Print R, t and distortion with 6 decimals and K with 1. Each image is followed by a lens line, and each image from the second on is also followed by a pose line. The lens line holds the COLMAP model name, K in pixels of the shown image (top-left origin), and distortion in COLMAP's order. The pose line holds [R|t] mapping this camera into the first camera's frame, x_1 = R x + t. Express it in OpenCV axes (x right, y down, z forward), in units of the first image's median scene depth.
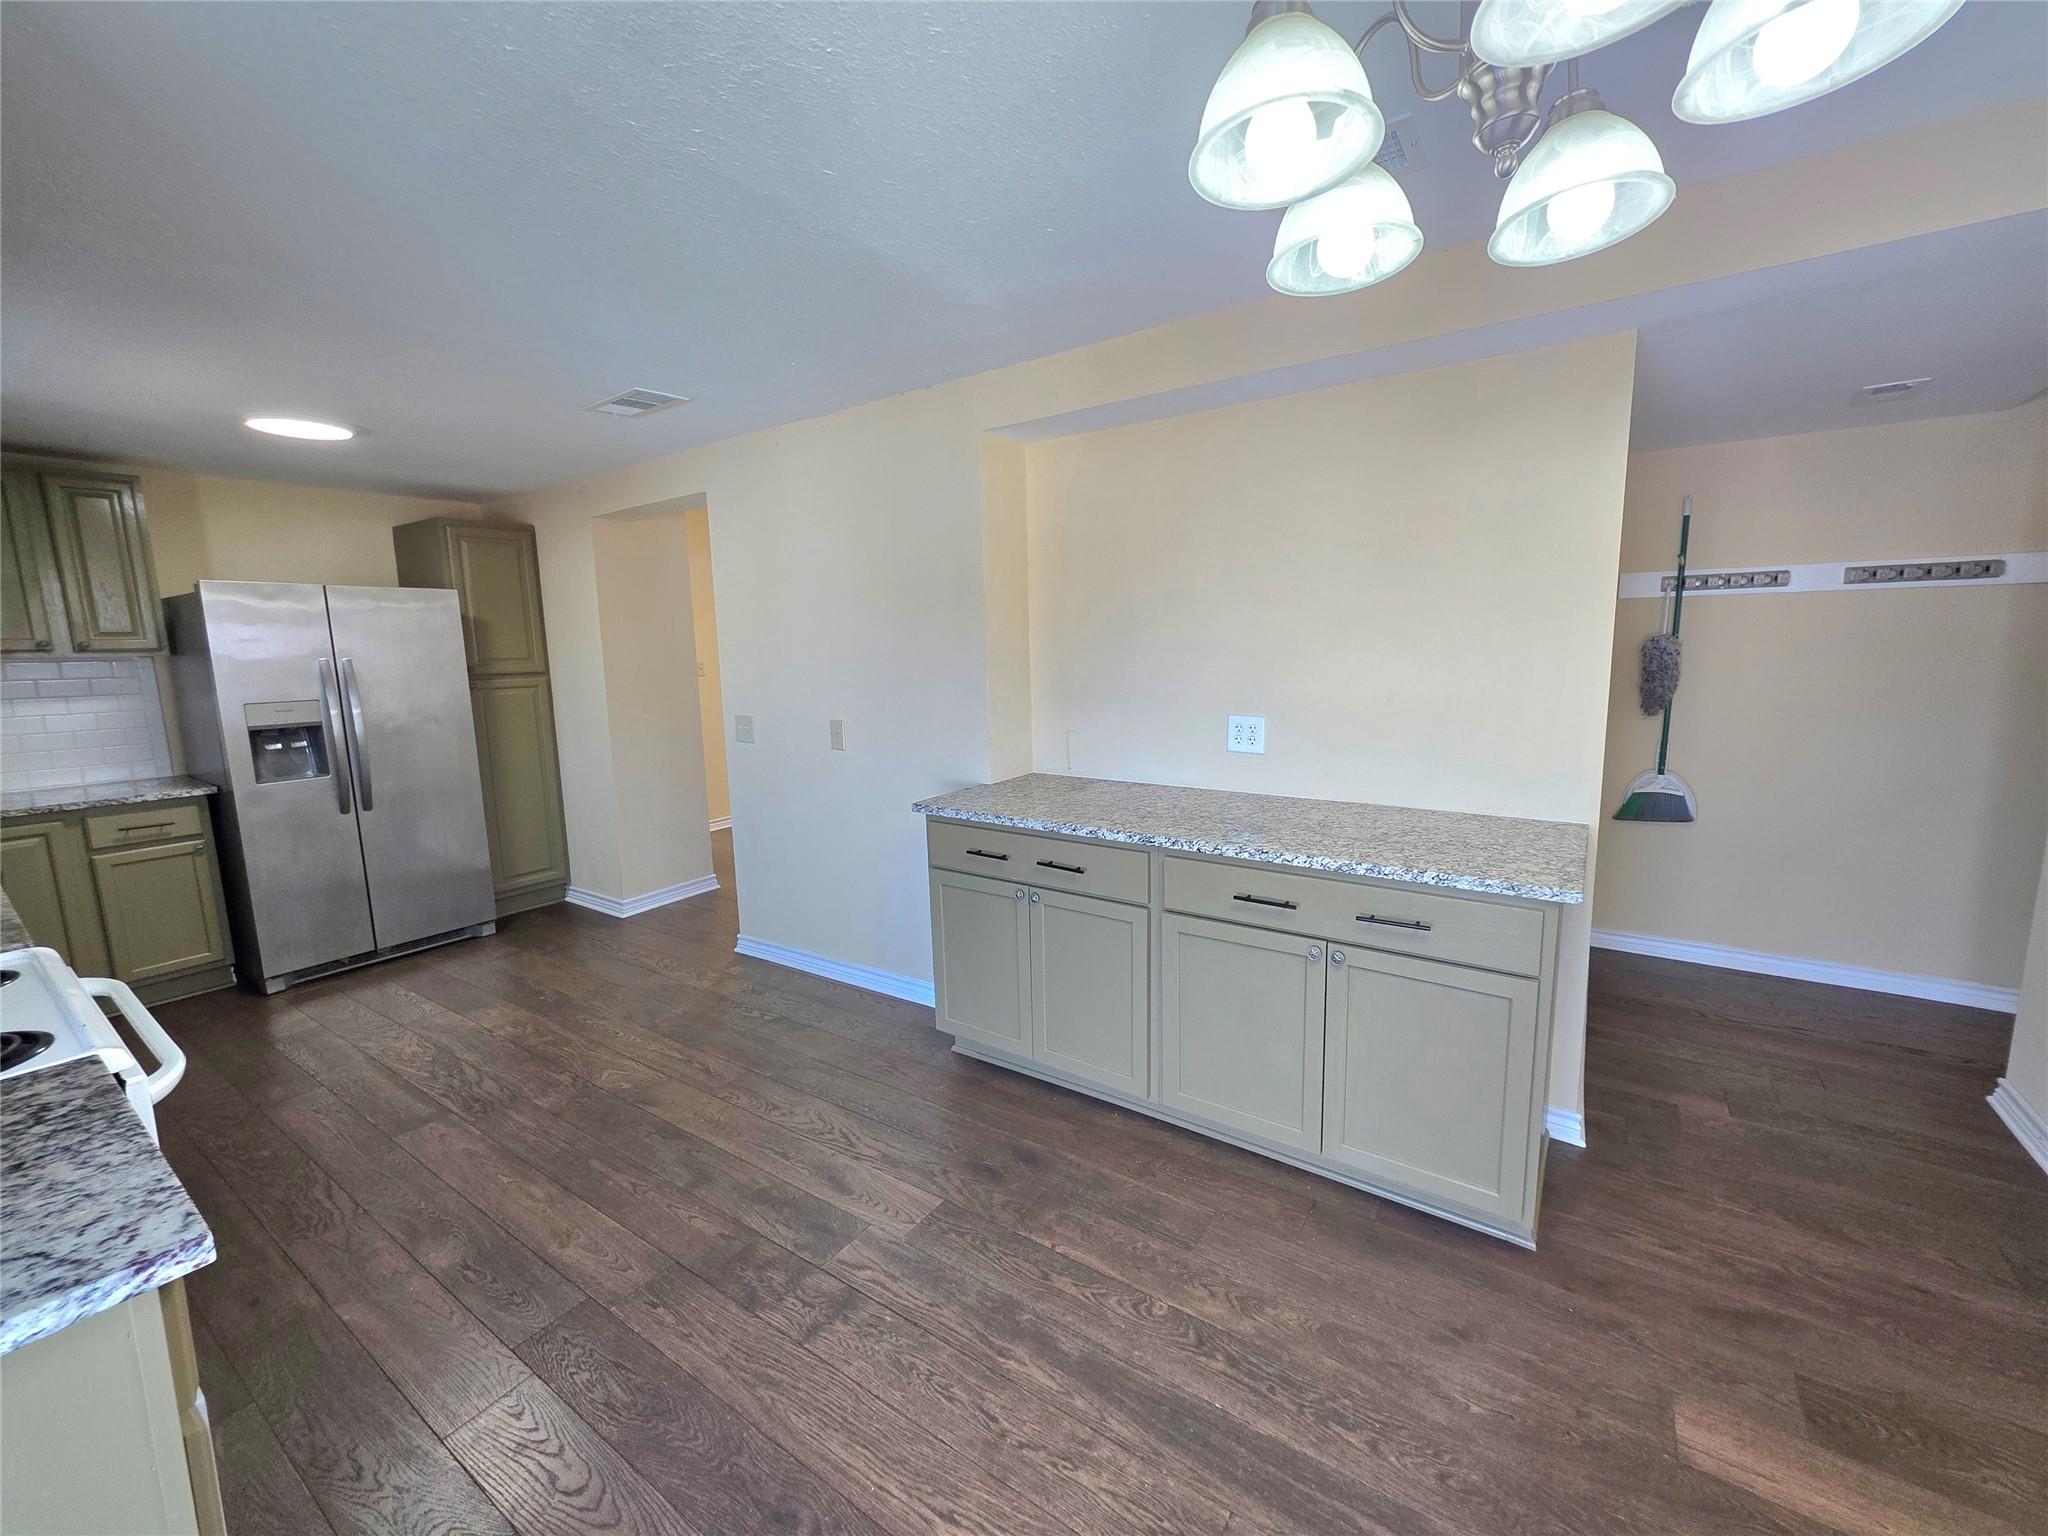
lens RADIAL K [[819.1, 0, 1039.1], [0, 819.1, 764.9], [0, 0, 1]] dist [-0.003542, 0.001542]
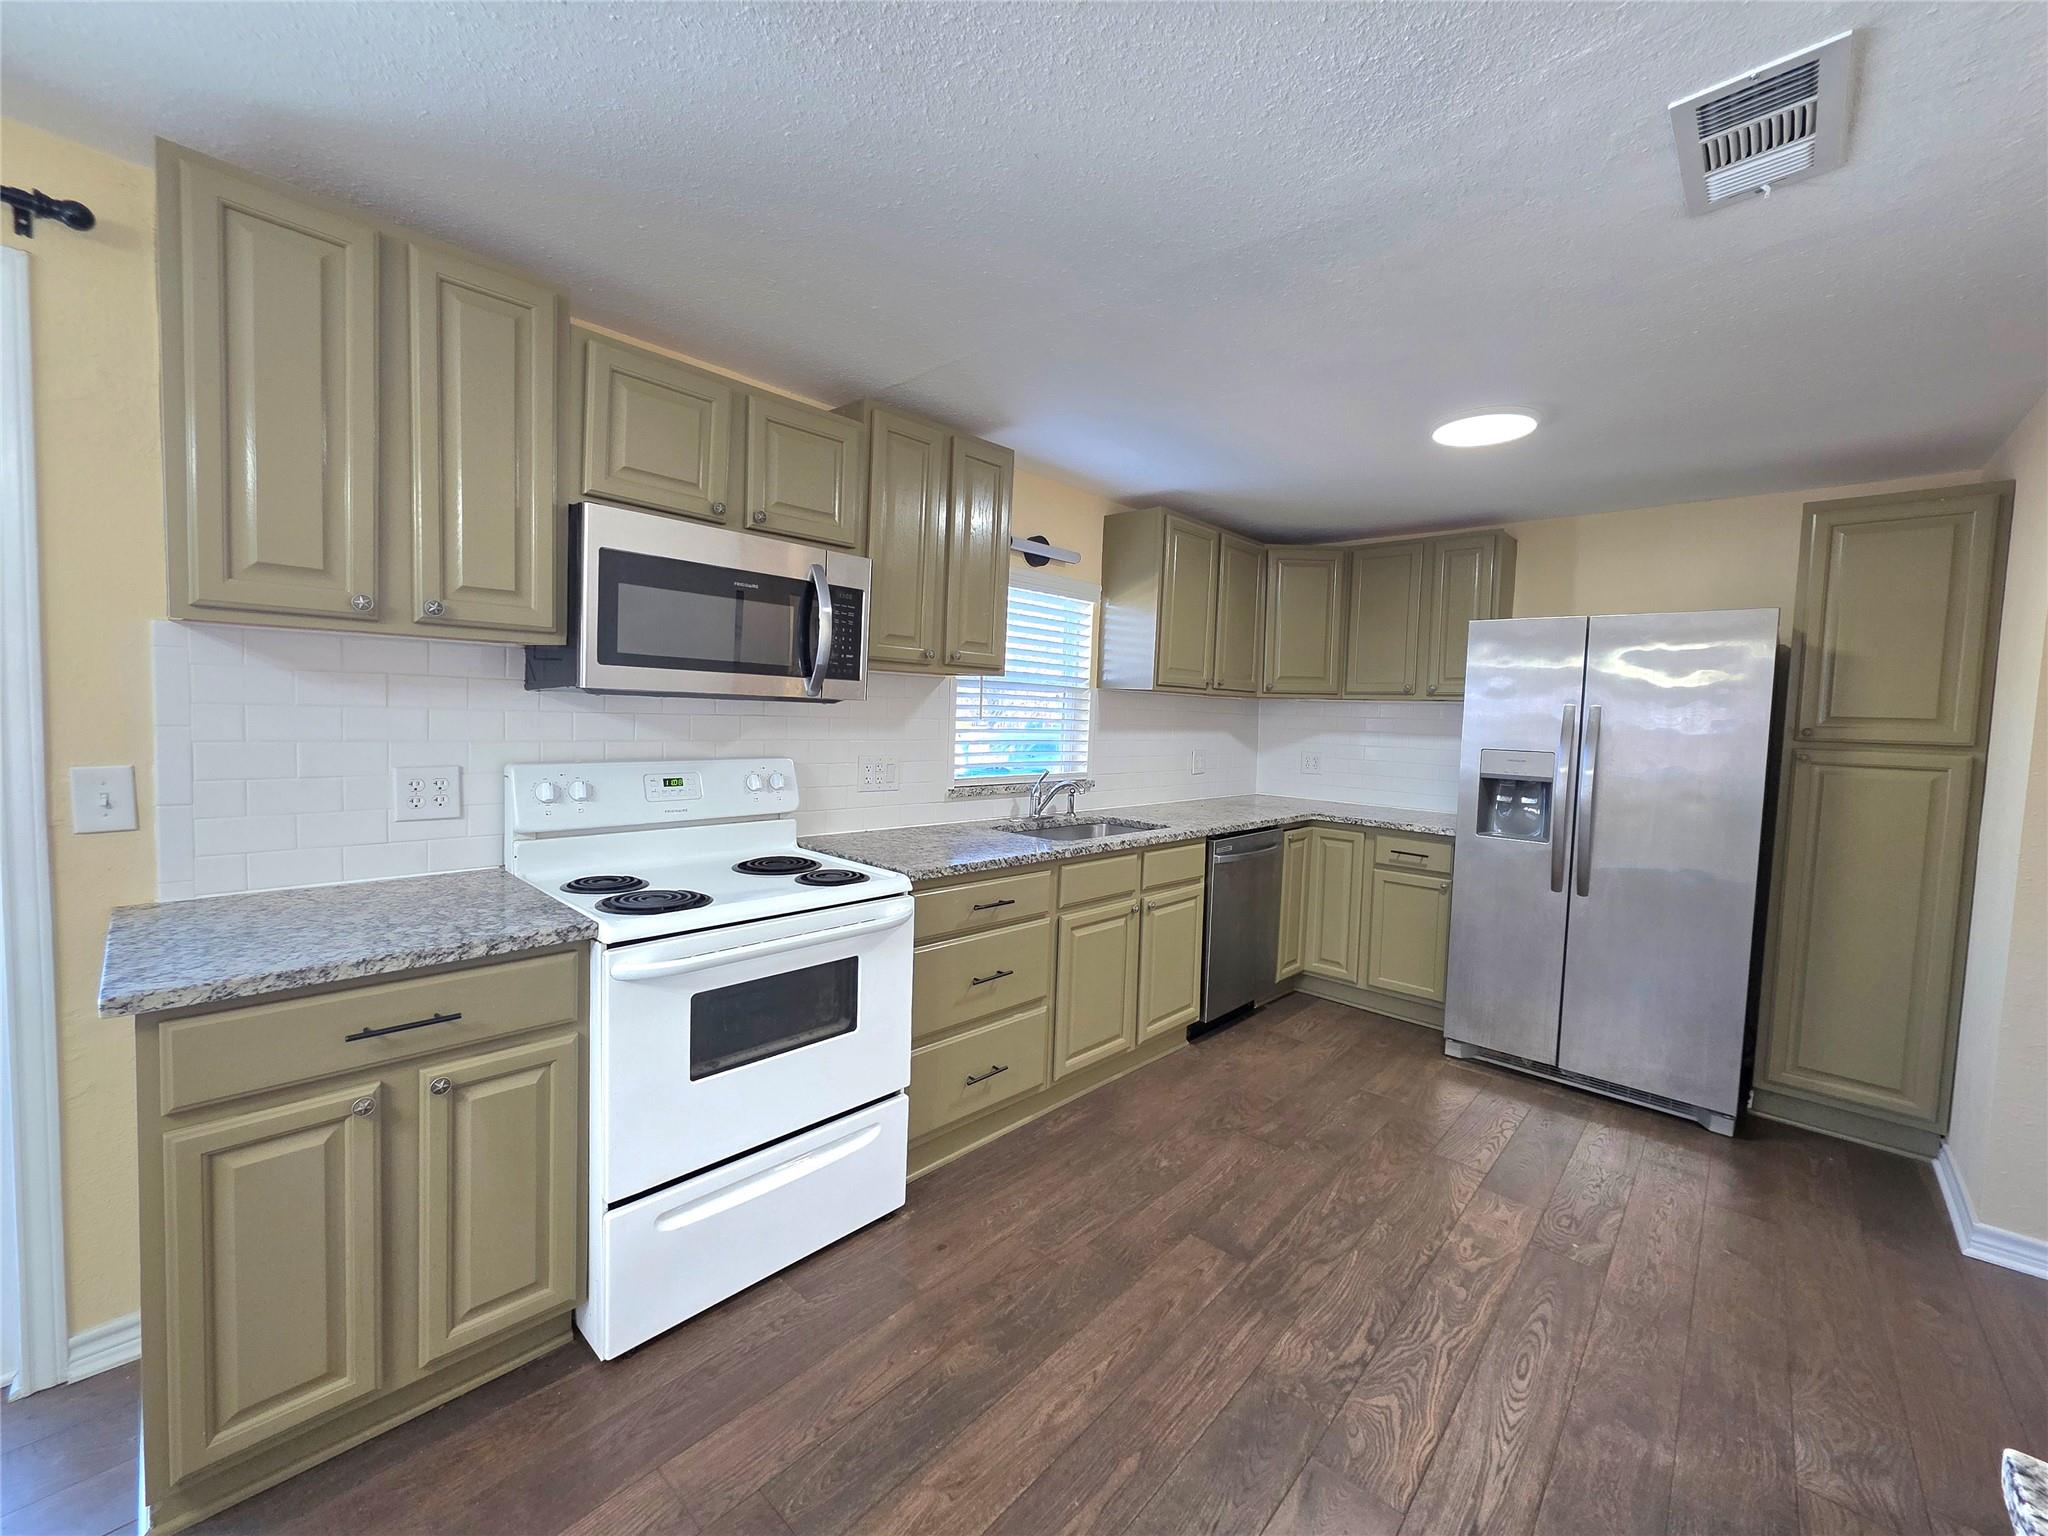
lens RADIAL K [[819.1, 0, 1042.4], [0, 819.1, 757.6], [0, 0, 1]] dist [-0.003542, 0.001542]
pose [[-0.146311, 0.068391, -0.986872, 0.044854], [-0.177813, 0.979541, 0.094245, -0.082786], [0.973127, 0.189268, -0.131157, 0.818594]]
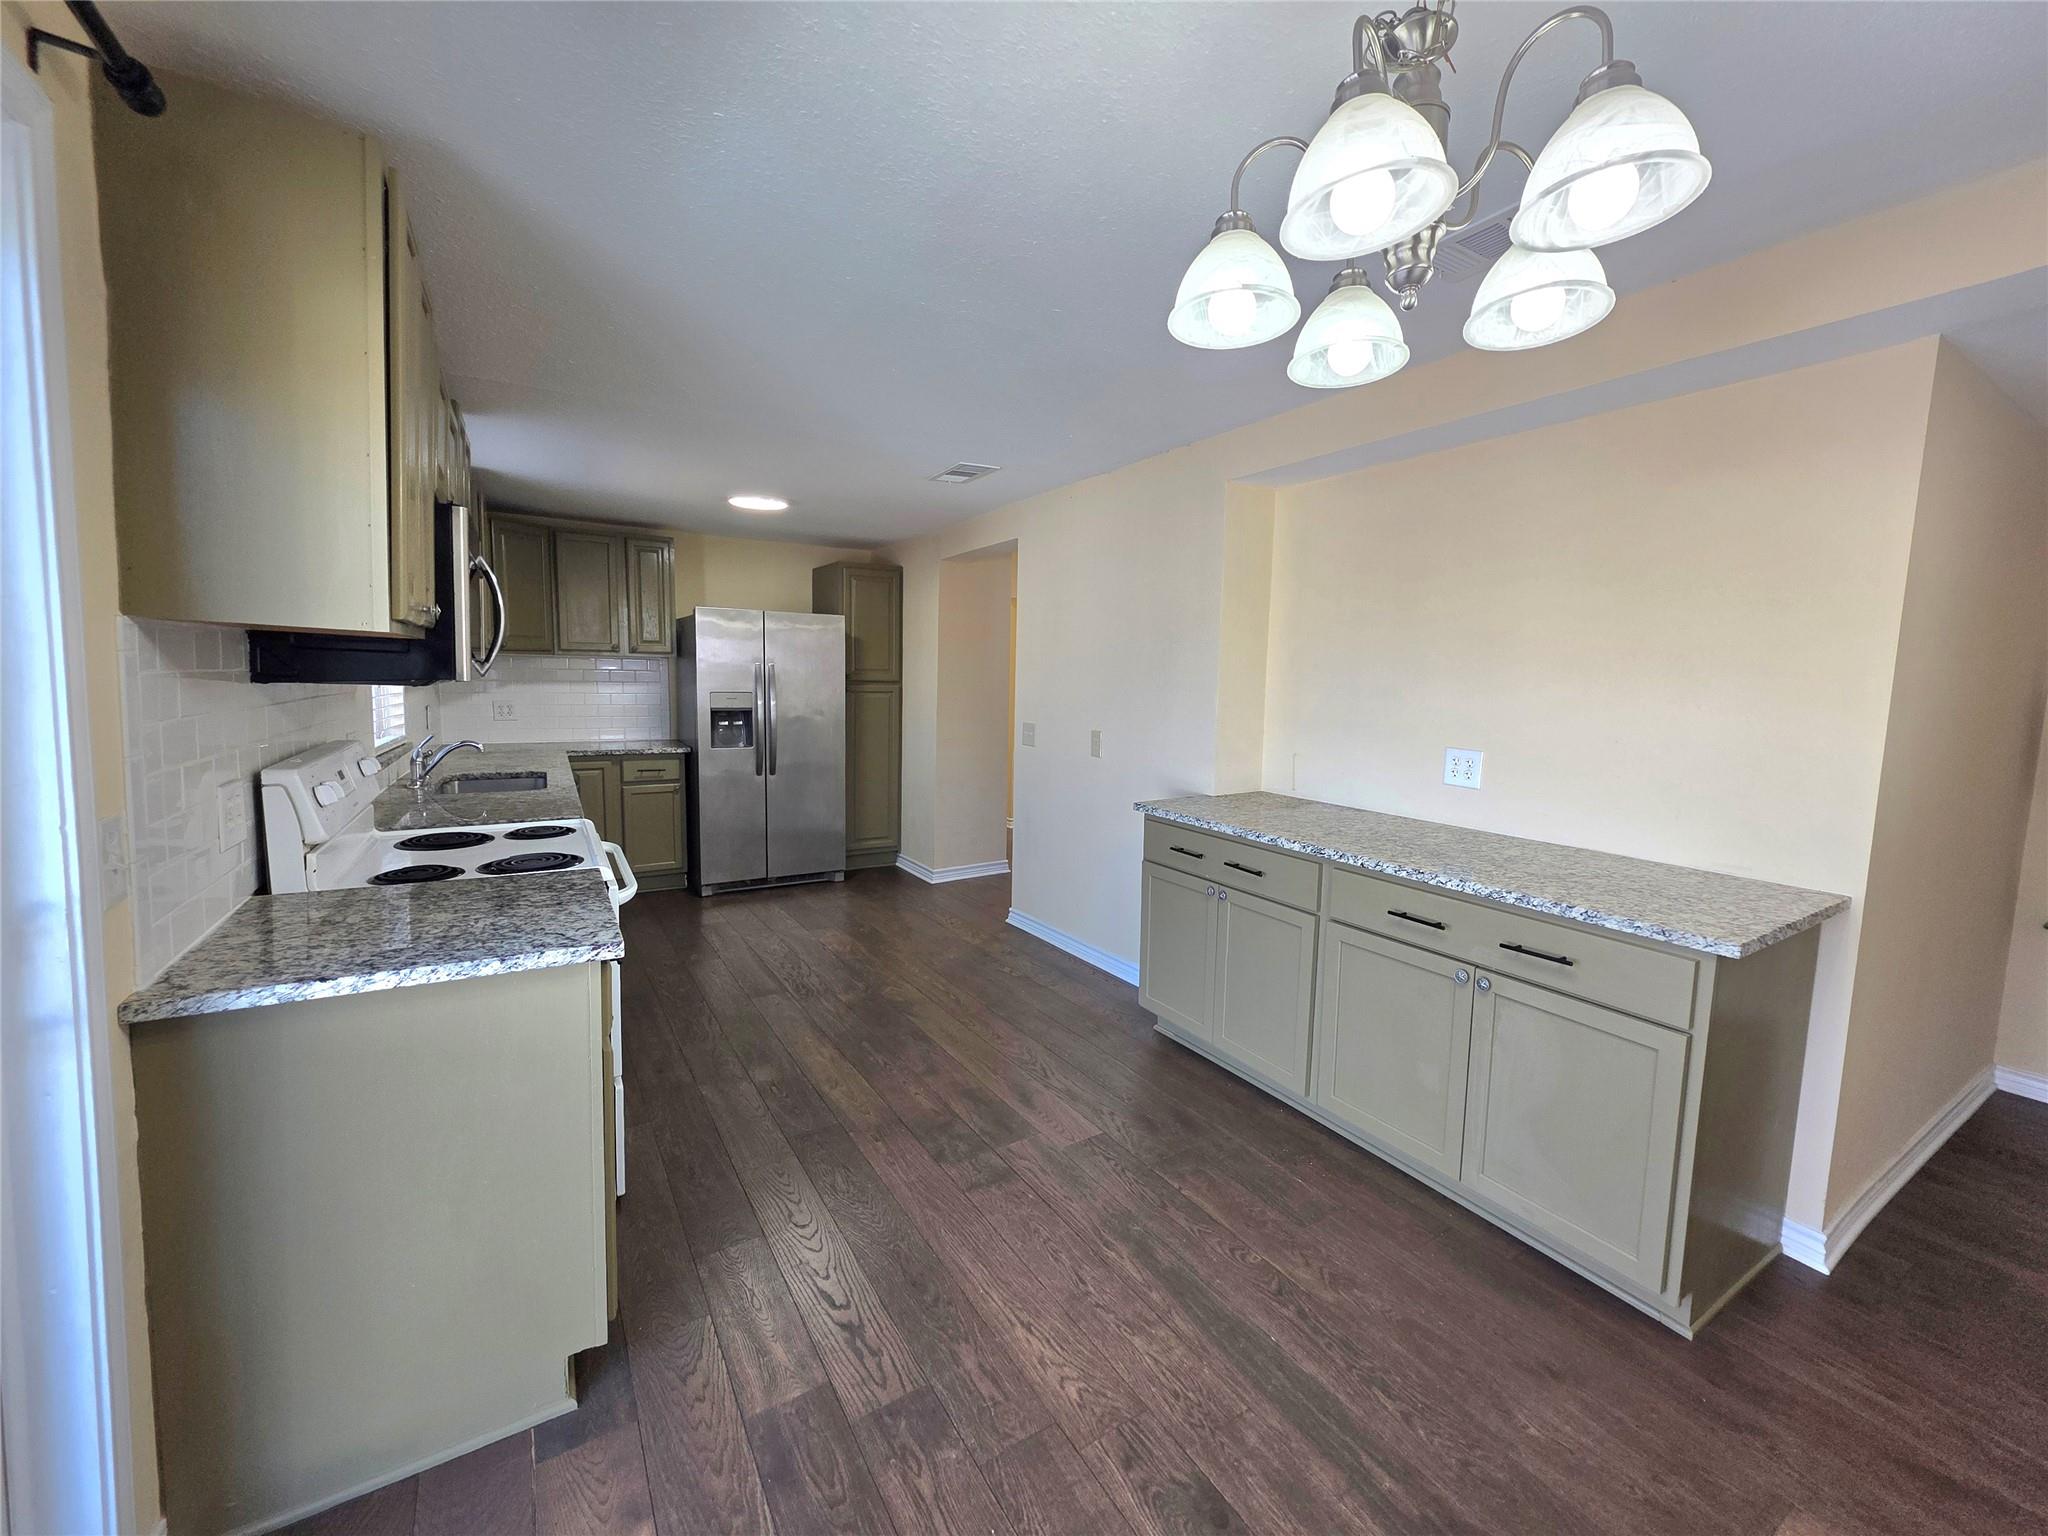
lens RADIAL K [[819.1, 0, 1042.3], [0, 819.1, 765.2], [0, 0, 1]] dist [-0.003542, 0.001542]
pose [[0.916481, 0.083529, -0.391260, 0.182127], [-0.098680, 0.994943, -0.018739, 0.029812], [0.387717, 0.055784, 0.920089, -0.123453]]
